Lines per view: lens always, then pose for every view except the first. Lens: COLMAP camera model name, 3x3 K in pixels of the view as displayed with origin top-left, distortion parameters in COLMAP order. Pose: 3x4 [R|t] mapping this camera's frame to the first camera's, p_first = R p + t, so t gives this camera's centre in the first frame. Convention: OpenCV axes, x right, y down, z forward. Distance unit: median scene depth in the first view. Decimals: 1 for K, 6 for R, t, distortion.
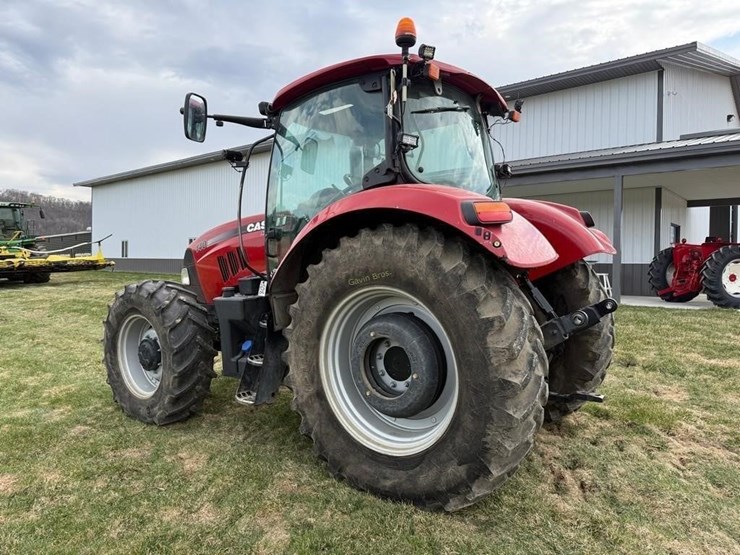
lens RADIAL K [[520.4, 0, 370.2], [0, 520.4, 275.0], [0, 0, 1]] dist [0.022168, -0.027916]
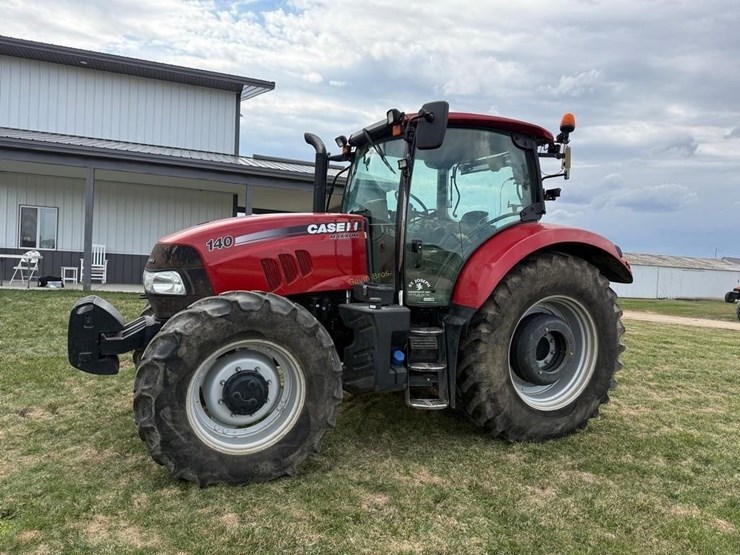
lens RADIAL K [[520.4, 0, 366.2], [0, 520.4, 280.0], [0, 0, 1]] dist [0.022168, -0.027916]
pose [[0.472965, -0.007671, 0.881048, -1.039738], [-0.023337, 0.999502, 0.021230, -0.026851], [-0.880772, -0.030602, 0.472551, 0.540562]]
